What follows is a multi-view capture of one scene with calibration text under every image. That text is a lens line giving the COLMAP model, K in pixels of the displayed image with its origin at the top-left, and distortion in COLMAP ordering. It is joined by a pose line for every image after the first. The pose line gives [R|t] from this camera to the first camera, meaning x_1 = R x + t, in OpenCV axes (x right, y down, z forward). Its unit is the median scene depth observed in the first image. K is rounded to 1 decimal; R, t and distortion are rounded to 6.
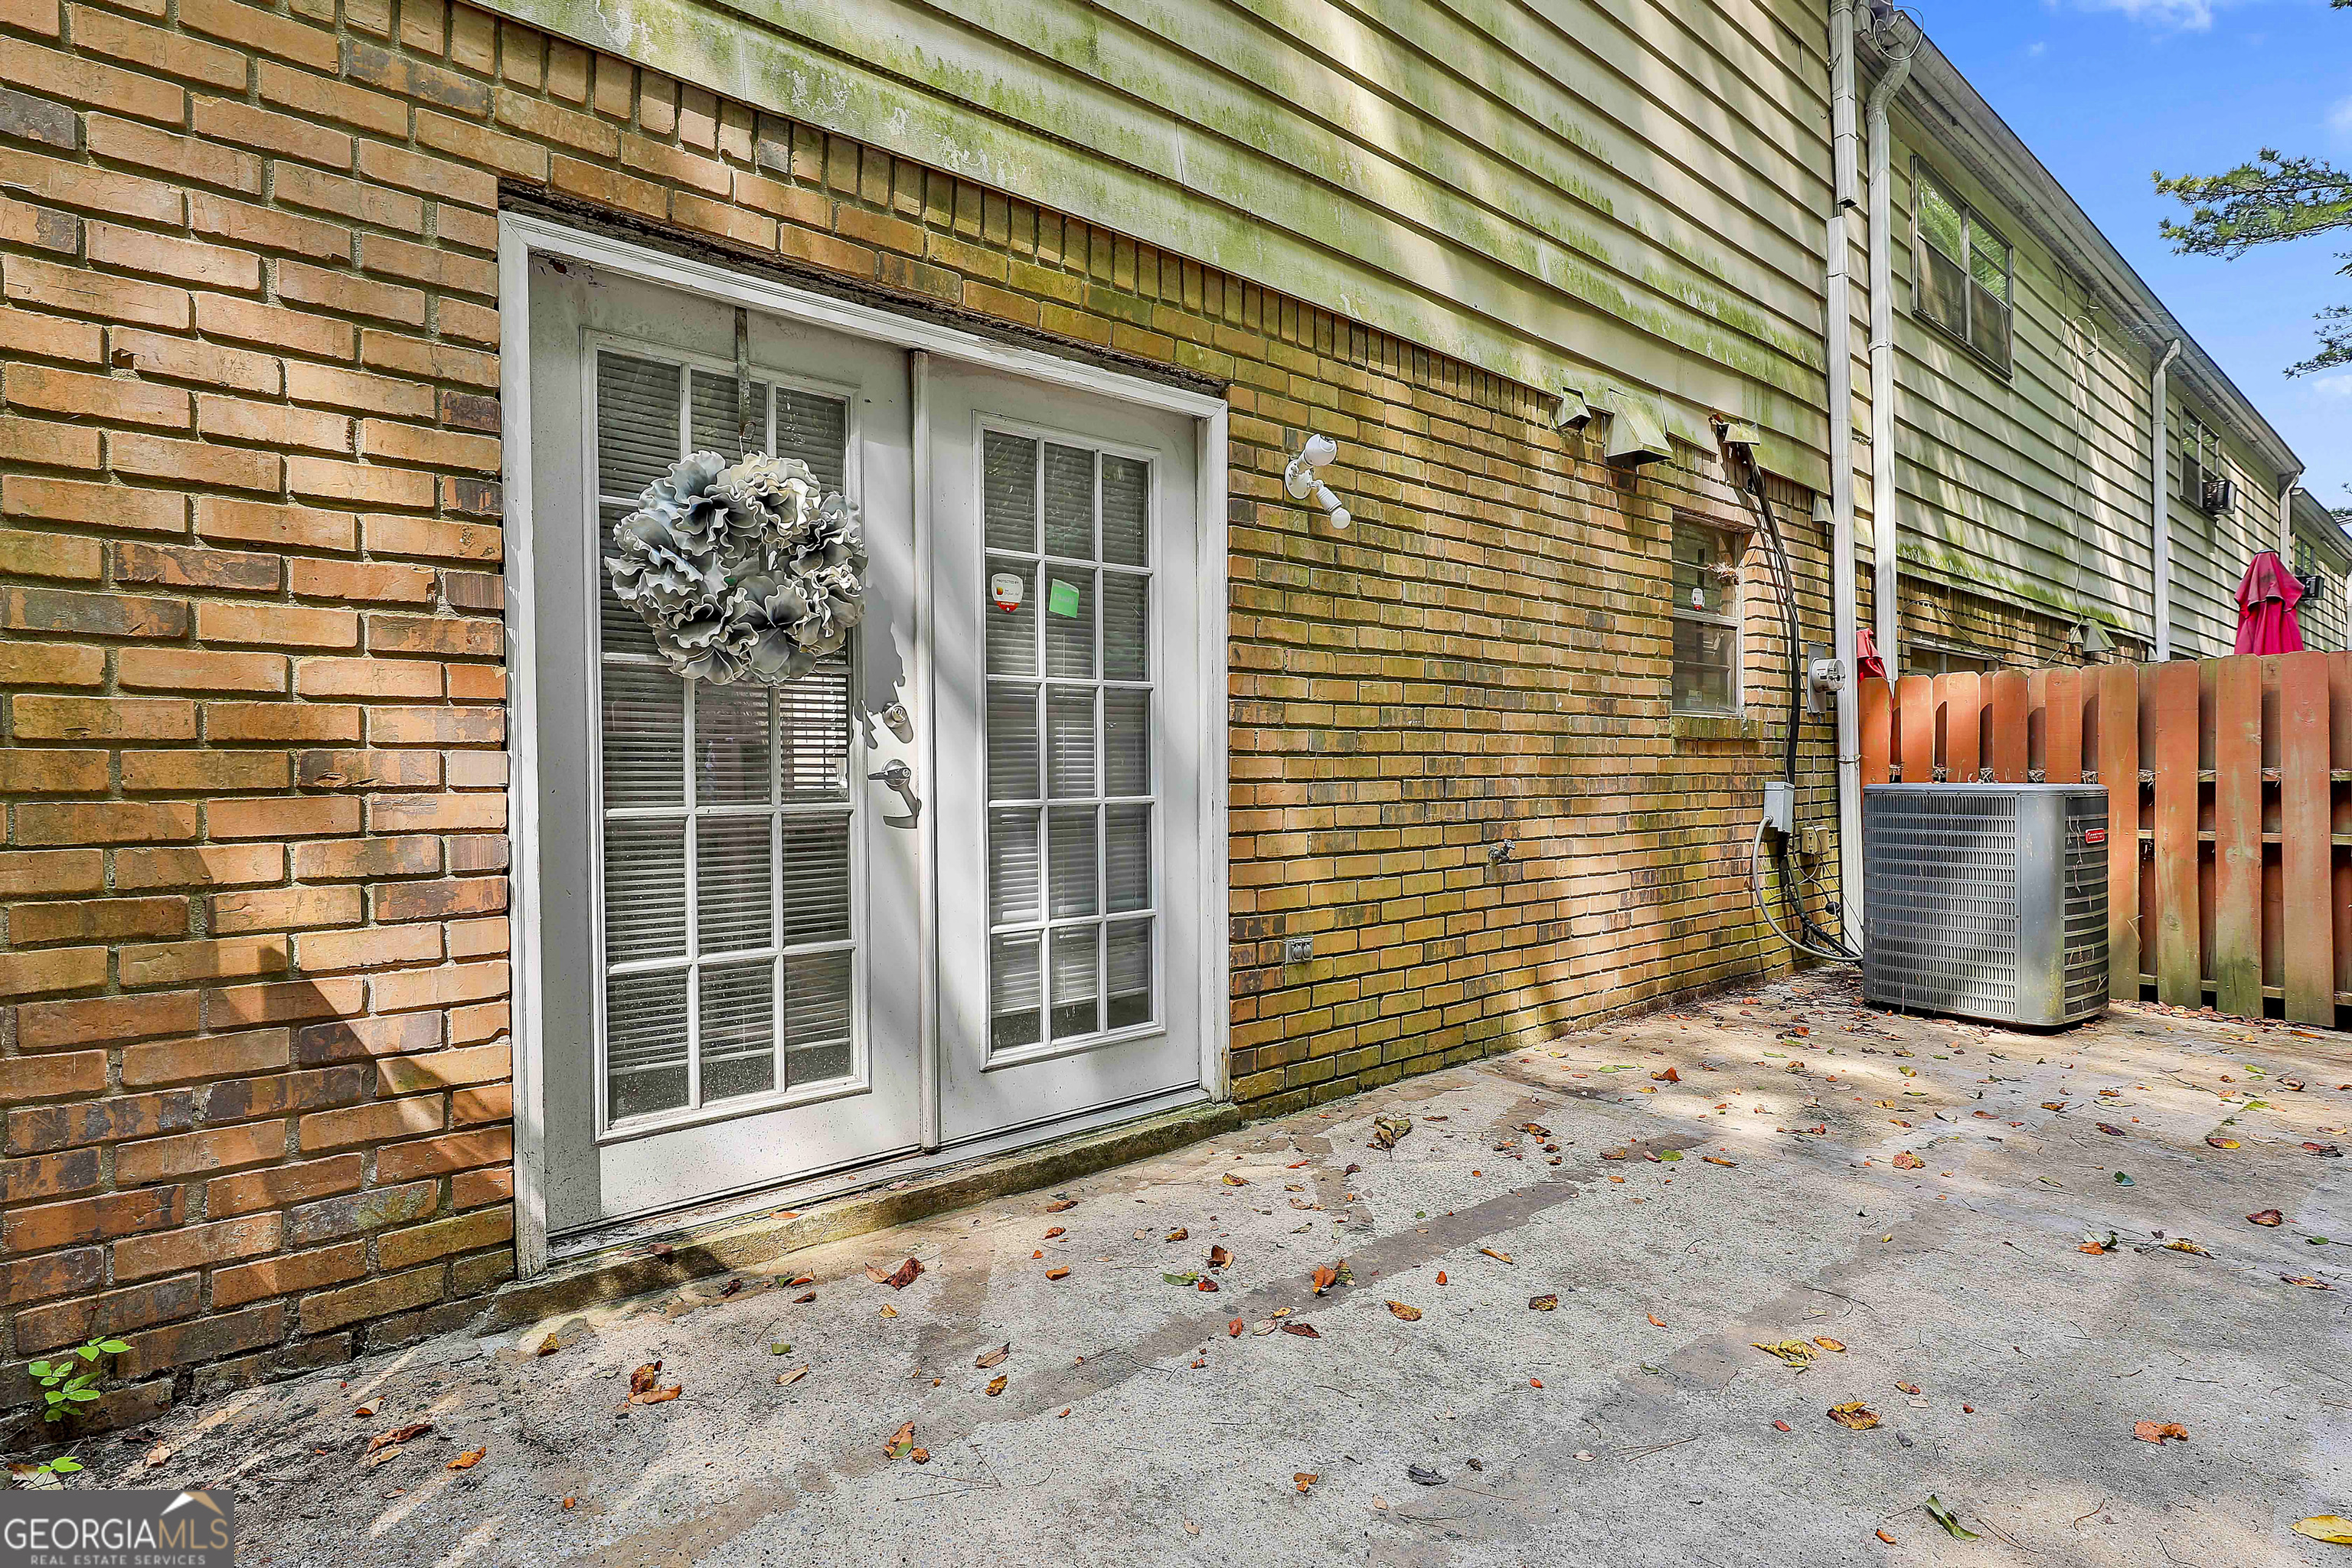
lens RADIAL K [[1140.6, 0, 1178.2], [0, 1140.6, 785.5], [0, 0, 1]] dist [-0.001917, 0.000424]
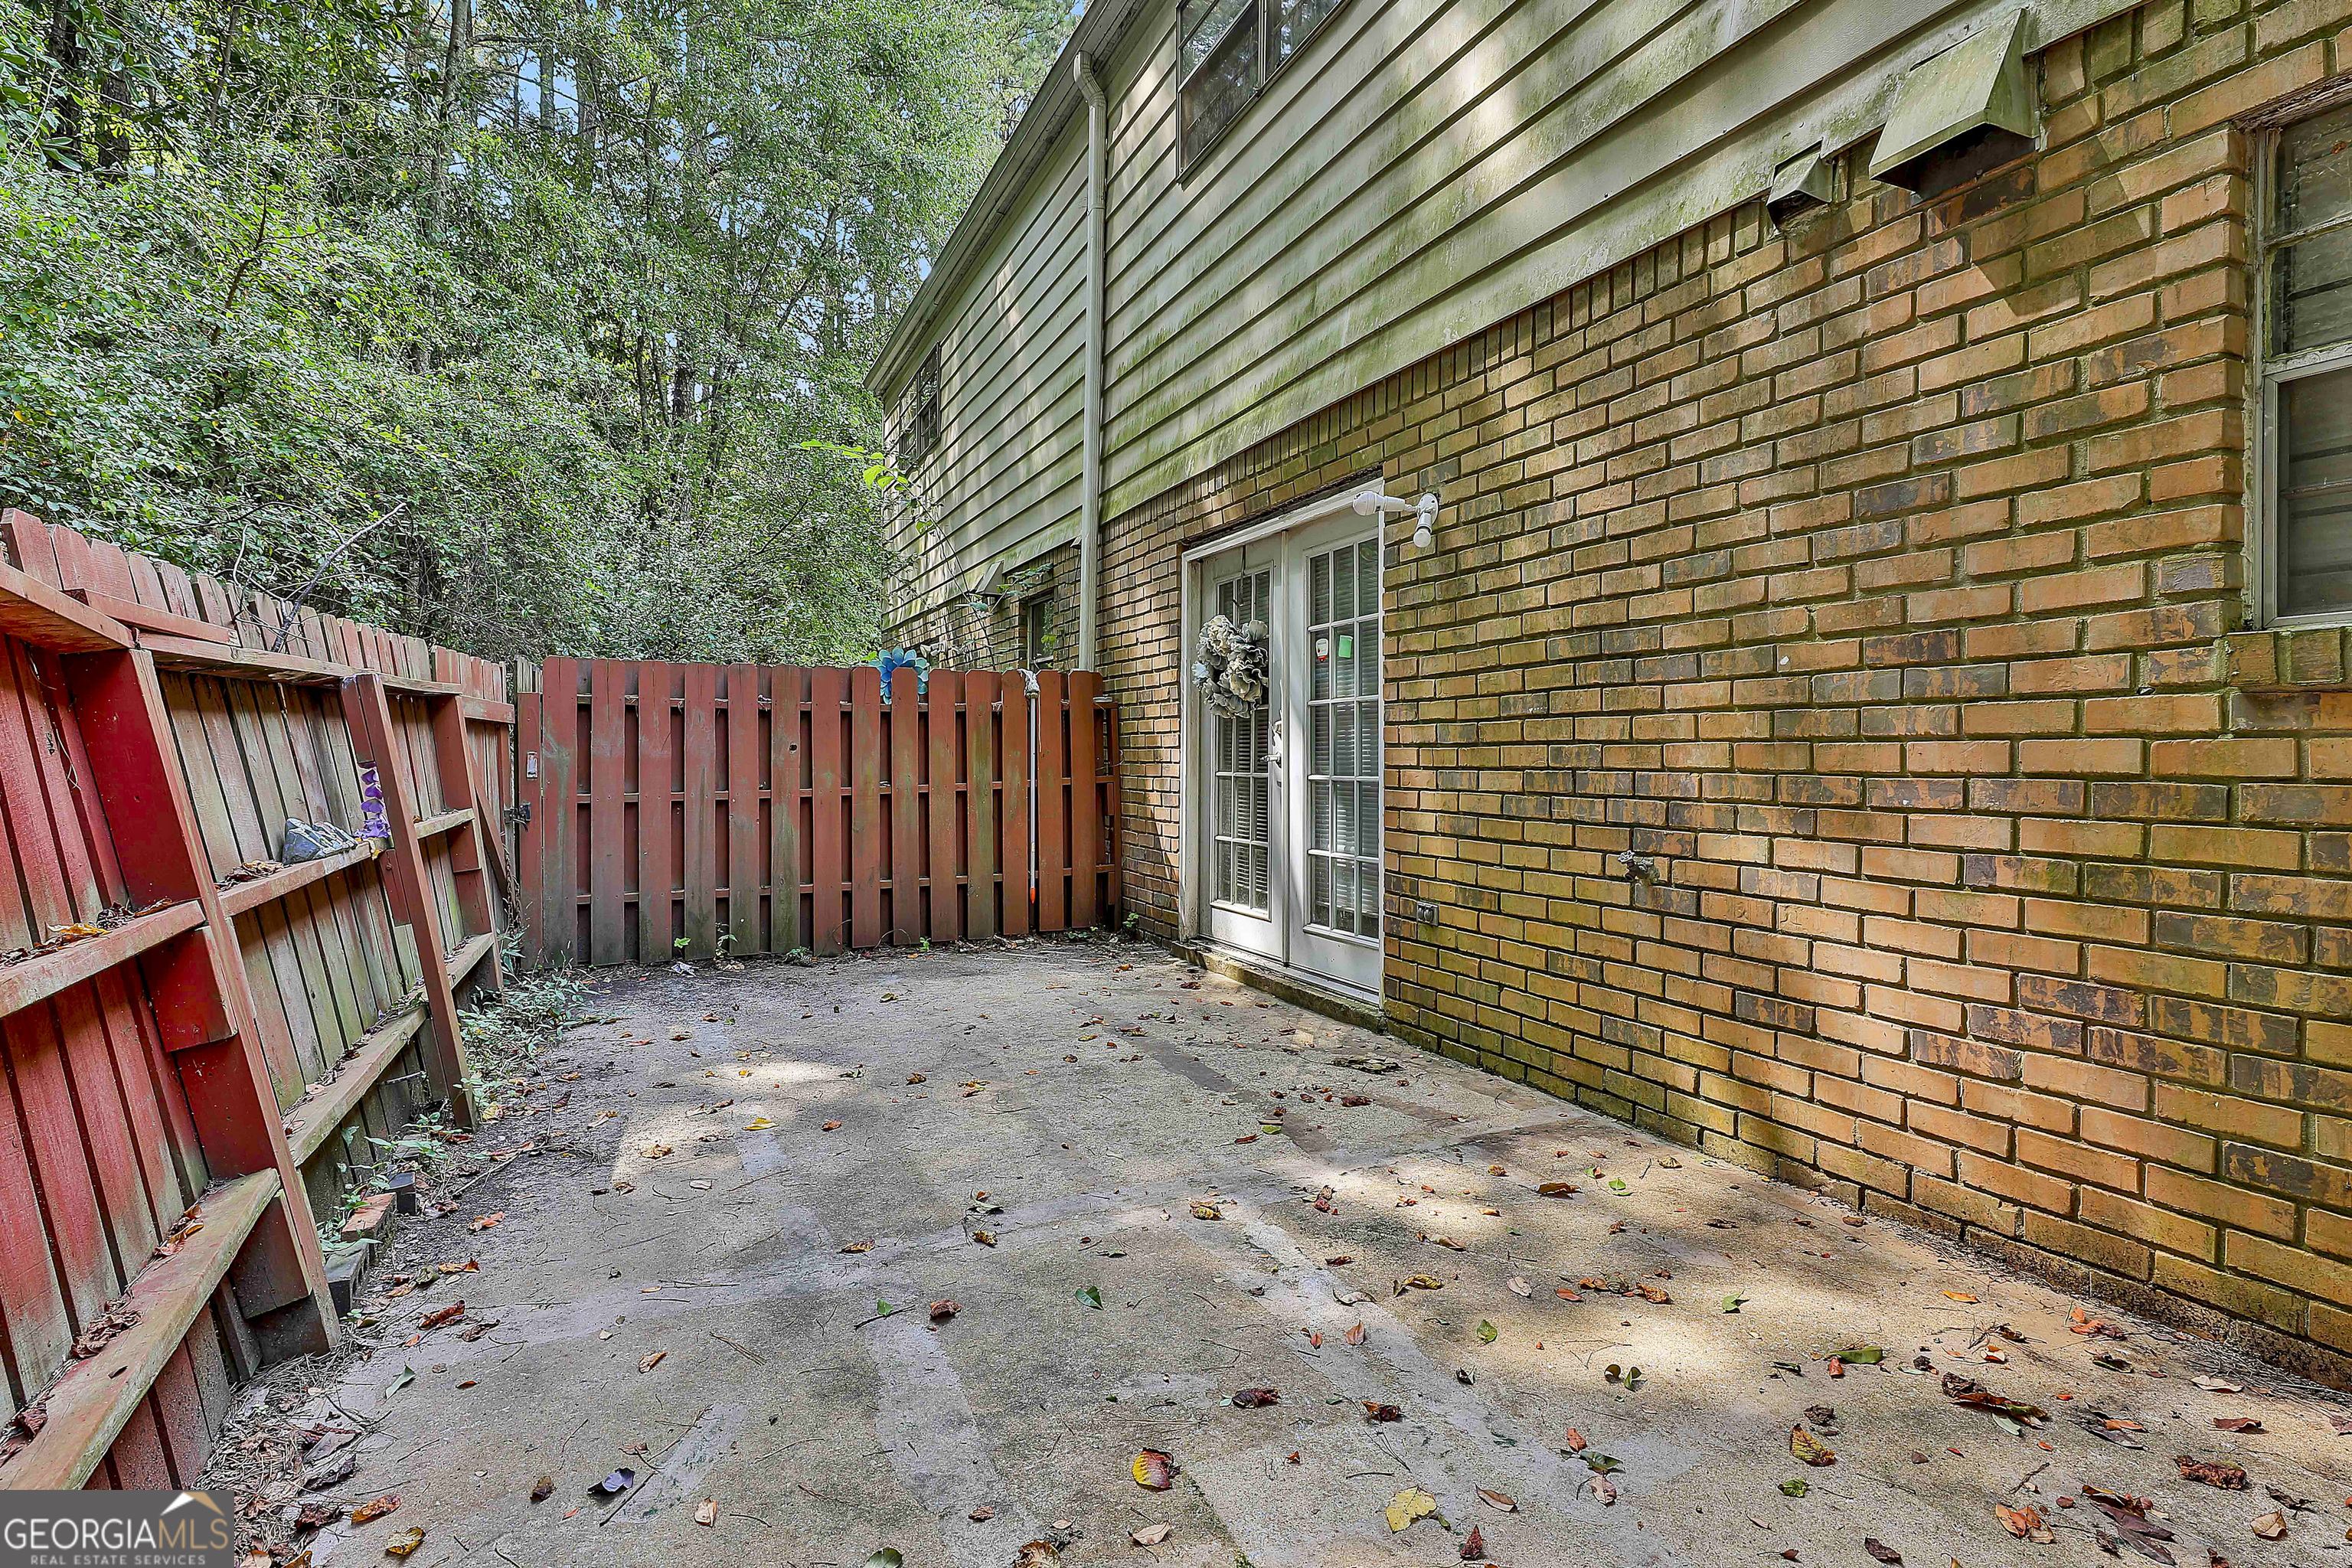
lens RADIAL K [[1140.6, 0, 1163.3], [0, 1140.6, 767.1], [0, 0, 1]] dist [-0.001917, 0.000424]
pose [[-0.254365, 0.015663, -0.966981, 1.276943], [-0.011934, 0.999742, 0.019333, -0.024070], [0.967035, 0.016458, -0.254112, 1.013801]]
